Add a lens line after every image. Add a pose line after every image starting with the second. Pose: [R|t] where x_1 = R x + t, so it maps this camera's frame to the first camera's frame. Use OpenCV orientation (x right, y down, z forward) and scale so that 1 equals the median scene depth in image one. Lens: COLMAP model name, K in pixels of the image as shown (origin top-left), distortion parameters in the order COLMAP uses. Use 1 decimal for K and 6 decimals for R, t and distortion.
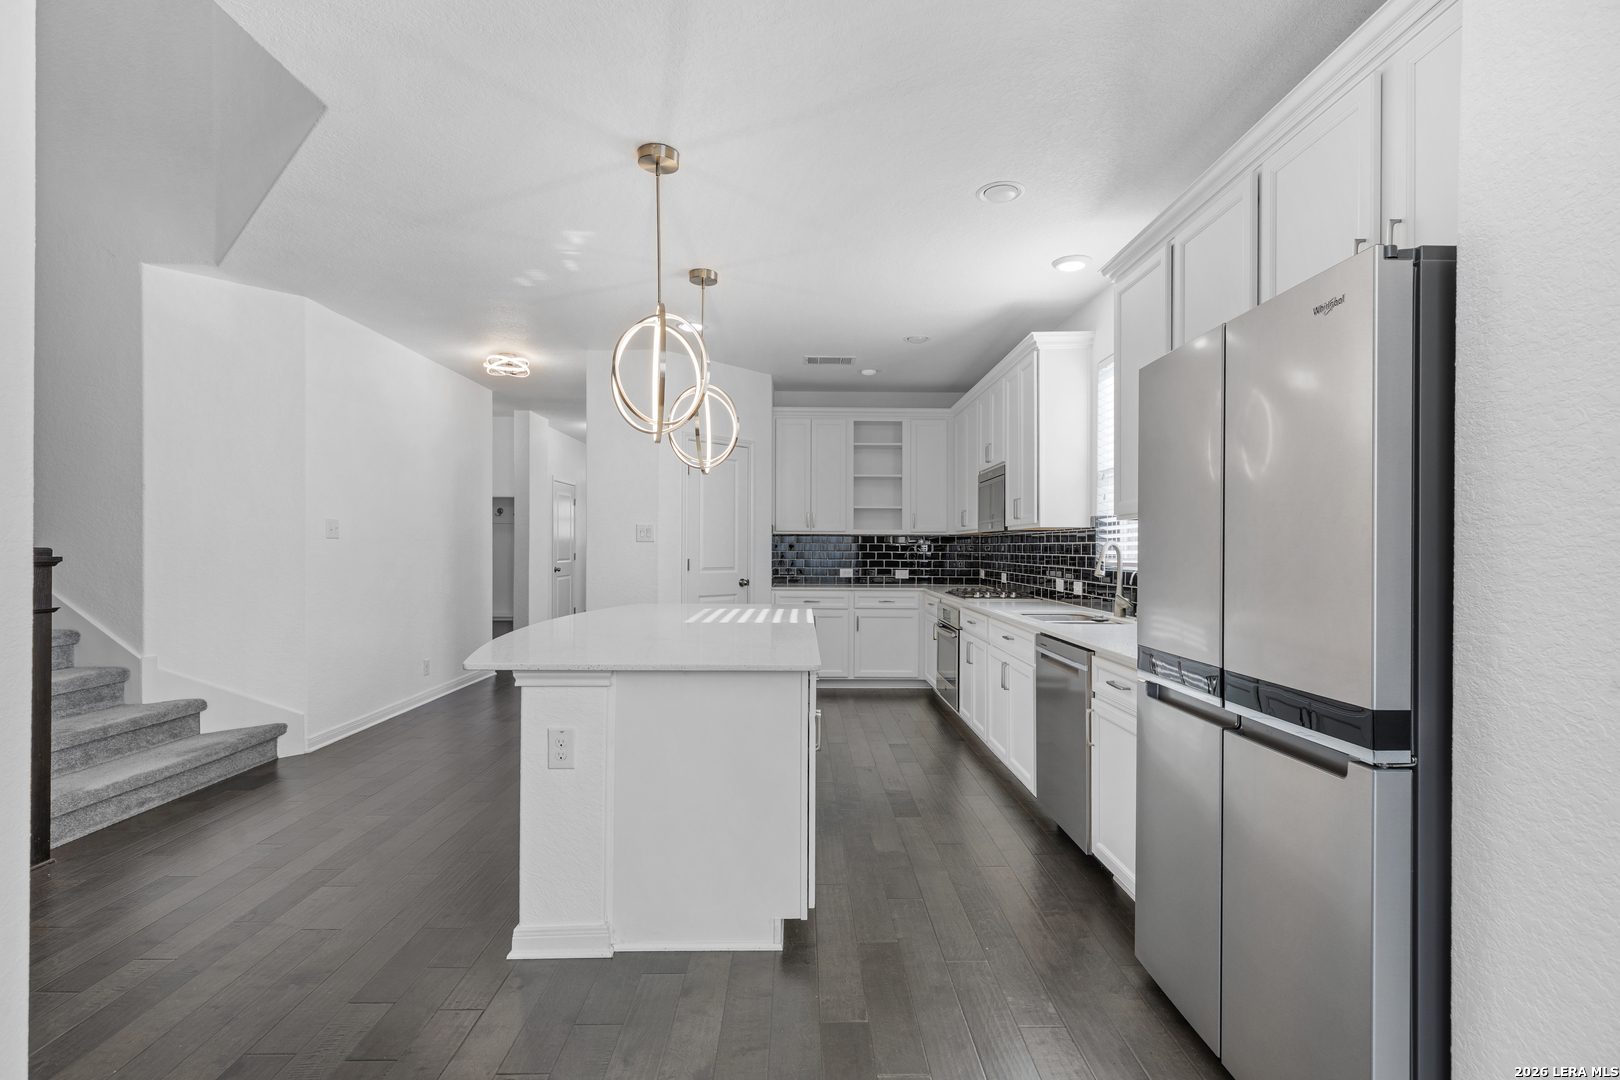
lens RADIAL K [[774.5, 0, 813.1], [0, 774.5, 545.4], [0, 0, 1]] dist [0.001367, -0.000007]
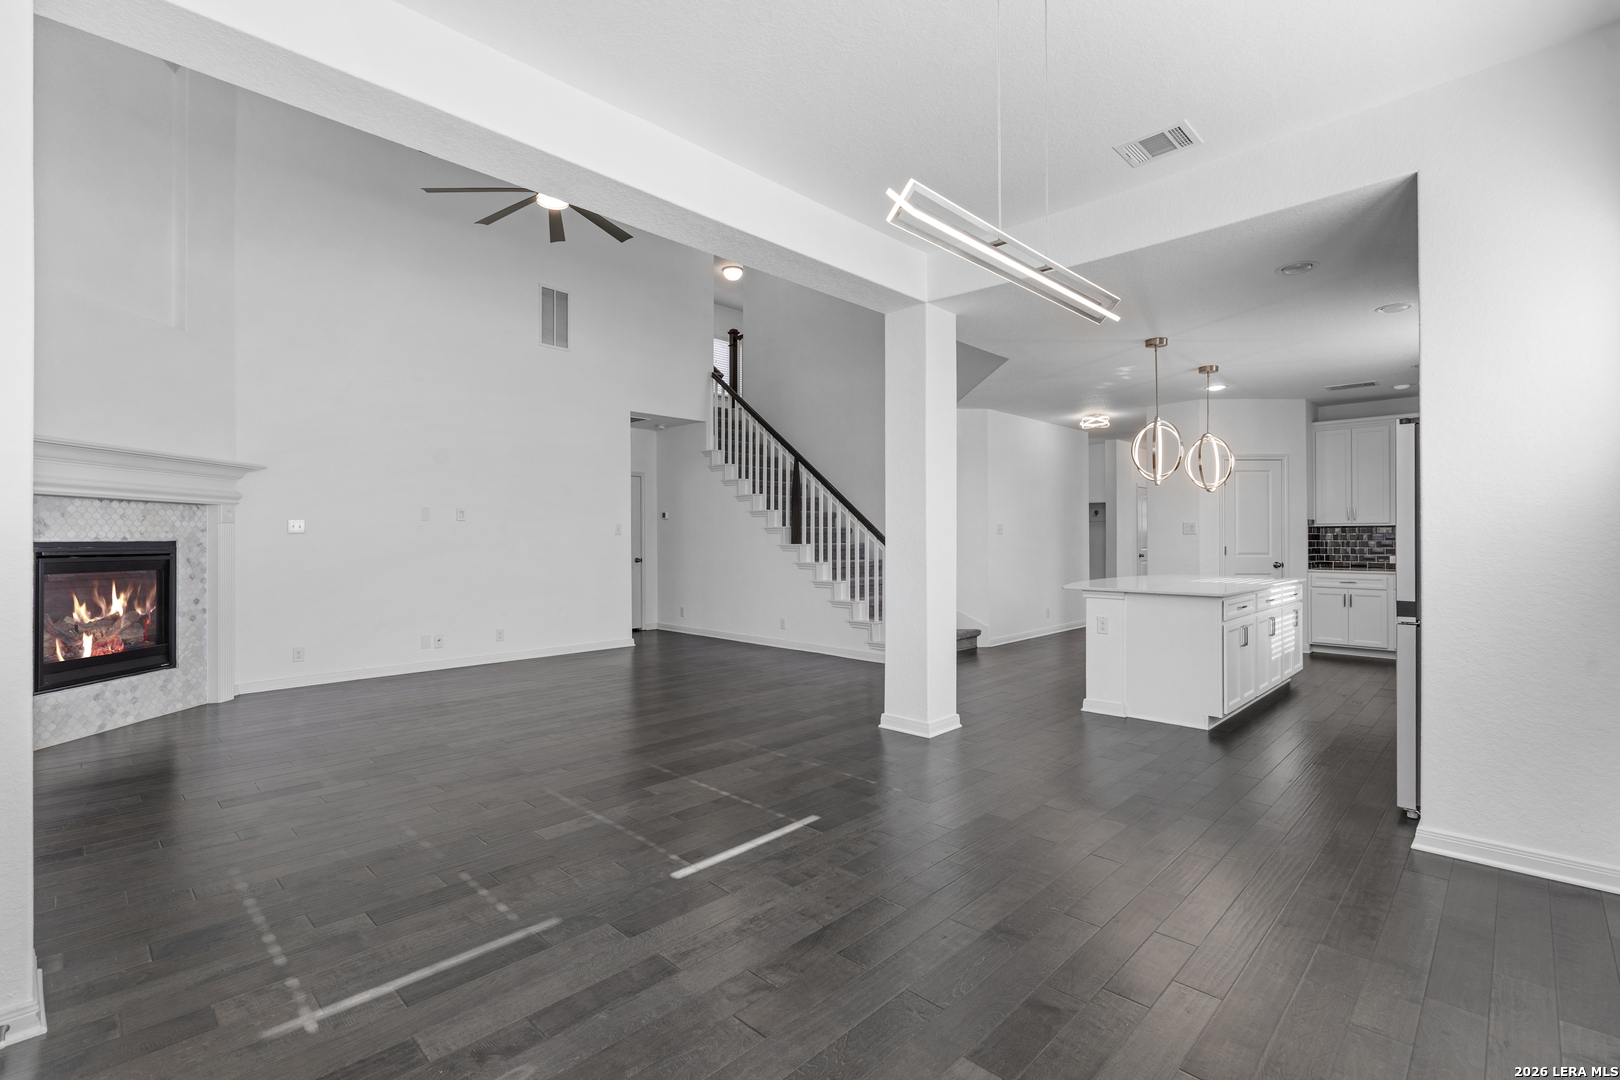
lens RADIAL K [[734.1, 0, 812.7], [0, 734.1, 536.6], [0, 0, 1]] dist [-0.001091, -0.000283]
pose [[0.717422, -0.006934, -0.696605, 0.229813], [0.007603, 0.999969, -0.002123, -0.002722], [0.696598, -0.003774, 0.717452, -0.466141]]
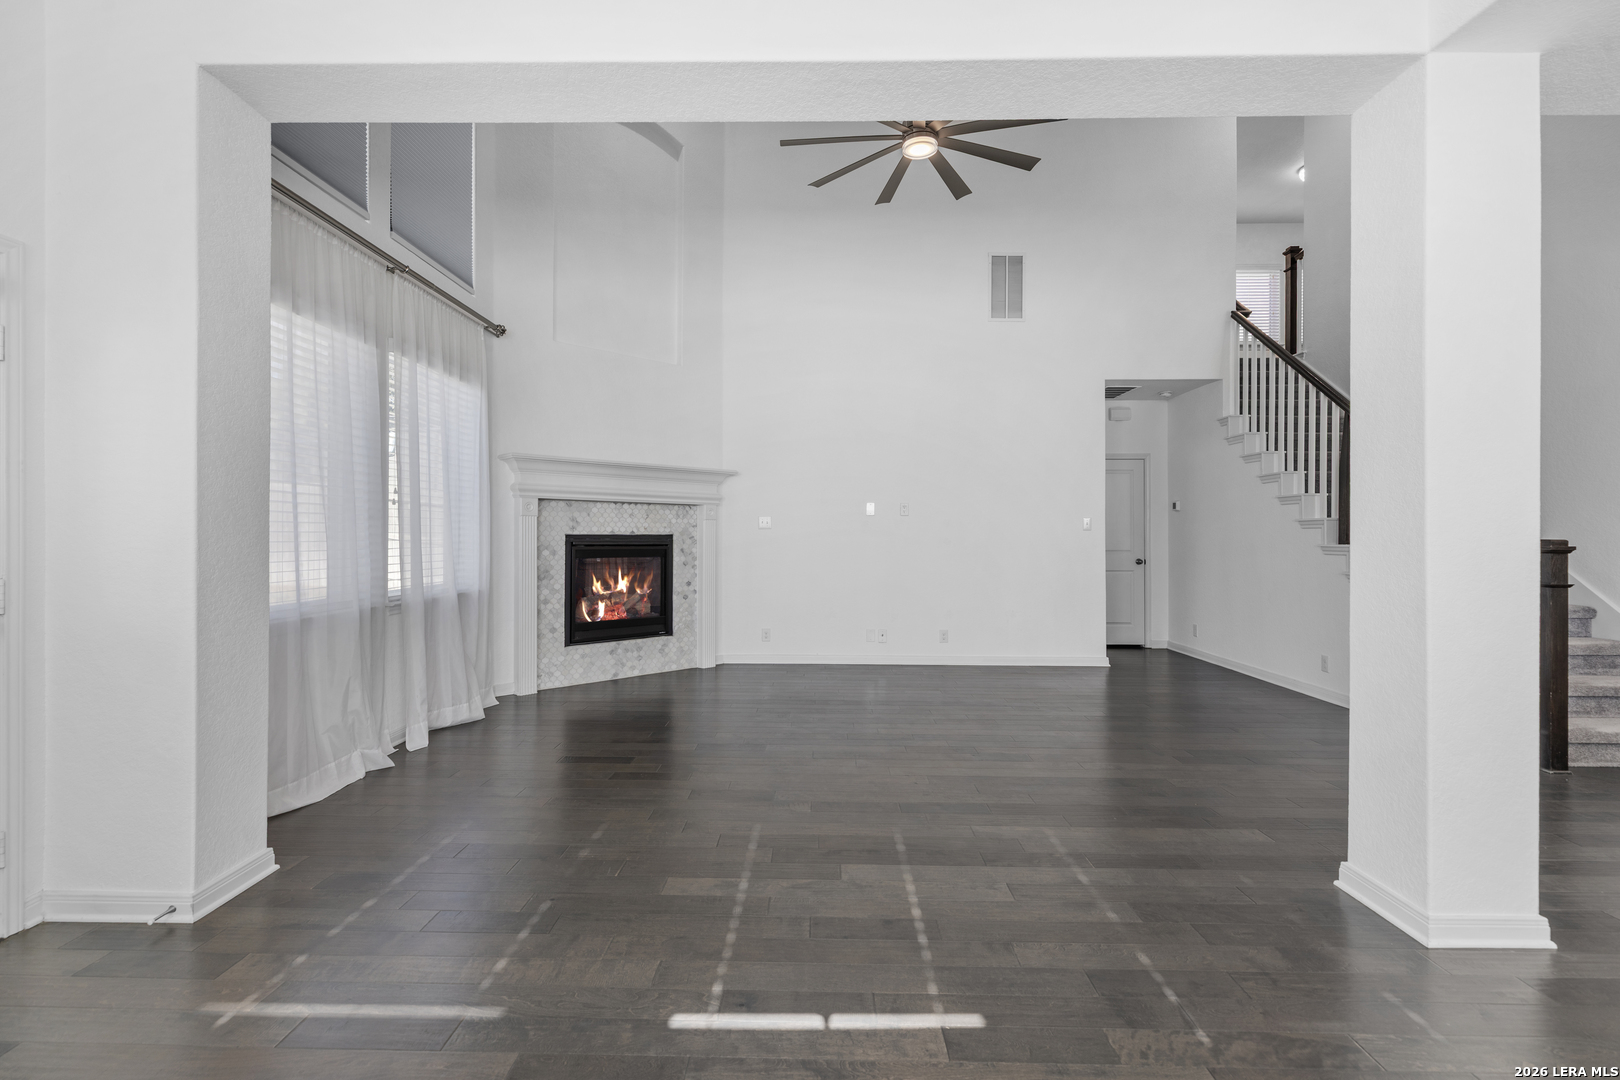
lens RADIAL K [[734.2, 0, 802.5], [0, 734.2, 532.7], [0, 0, 1]] dist [0.000664, 0.000198]
pose [[-0.026869, -0.006331, -0.999619, 0.164568], [0.000473, 0.999980, -0.006346, -0.000833], [0.999639, -0.000643, -0.026865, -0.139930]]
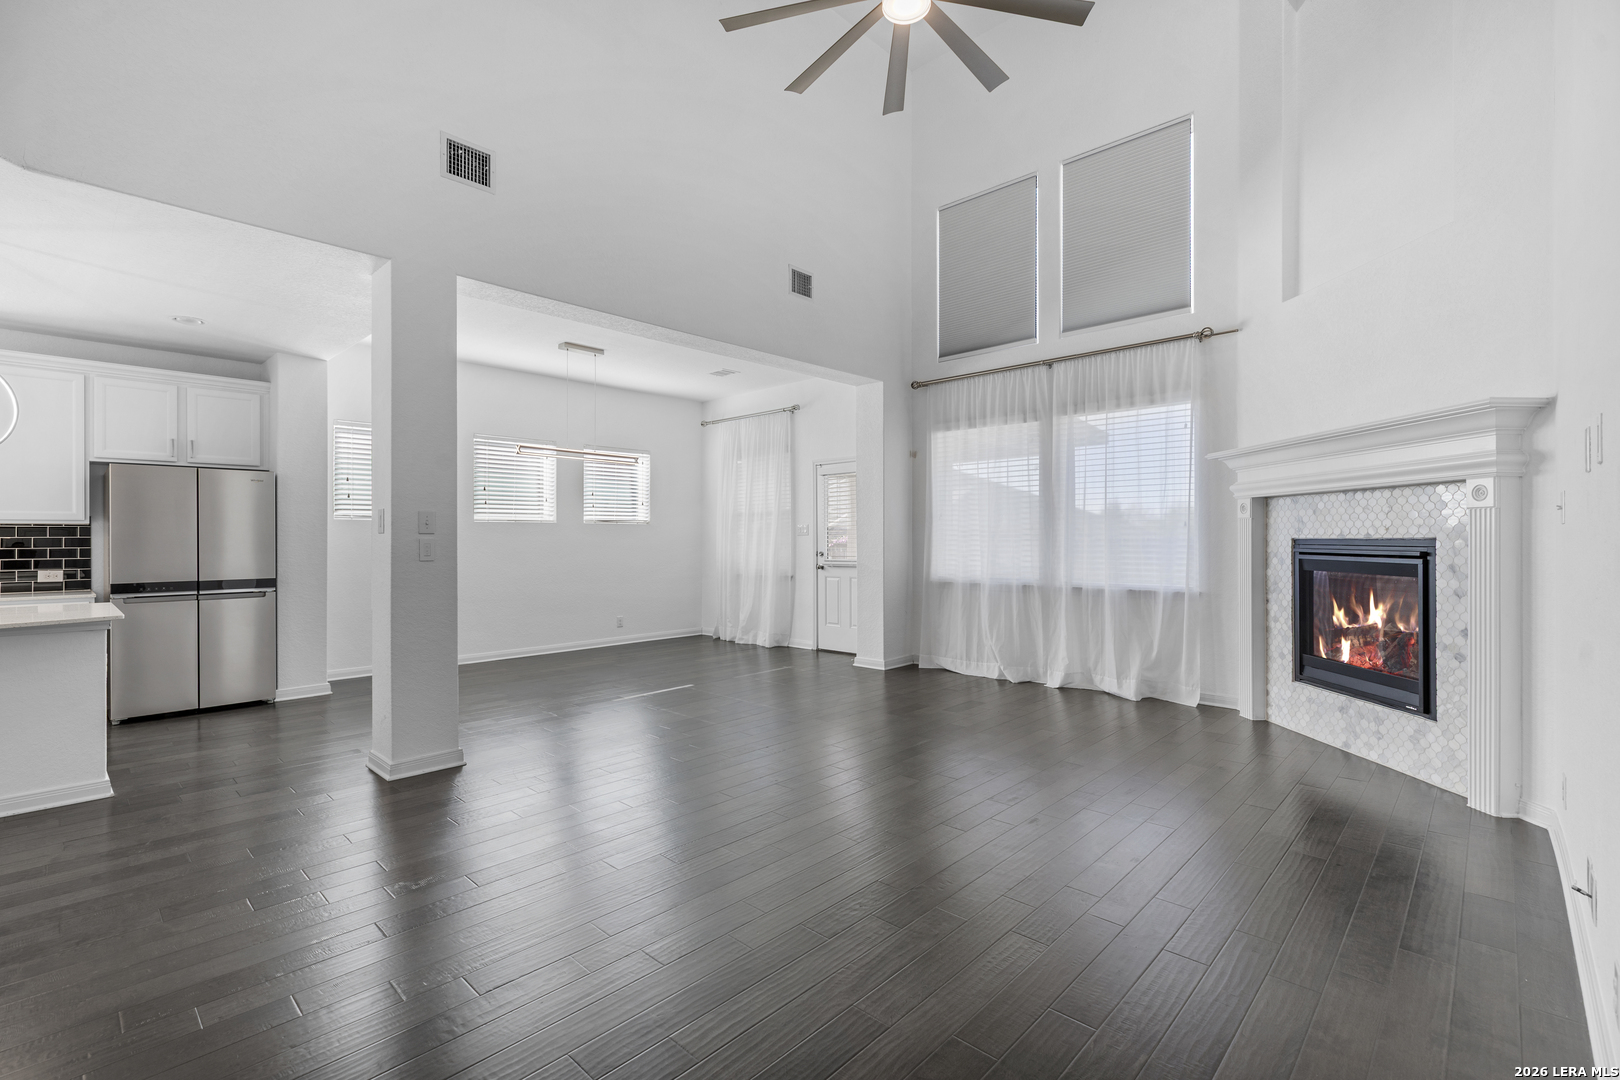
lens RADIAL K [[721.4, 0, 810.0], [0, 721.4, 540.0], [0, 0, 1]] dist [0.000519, 0.000064]
pose [[-0.722126, -0.001935, 0.691759, -0.979914], [-0.002764, 0.999996, -0.000089, -0.002145], [-0.691756, -0.001976, -0.722129, 0.429465]]
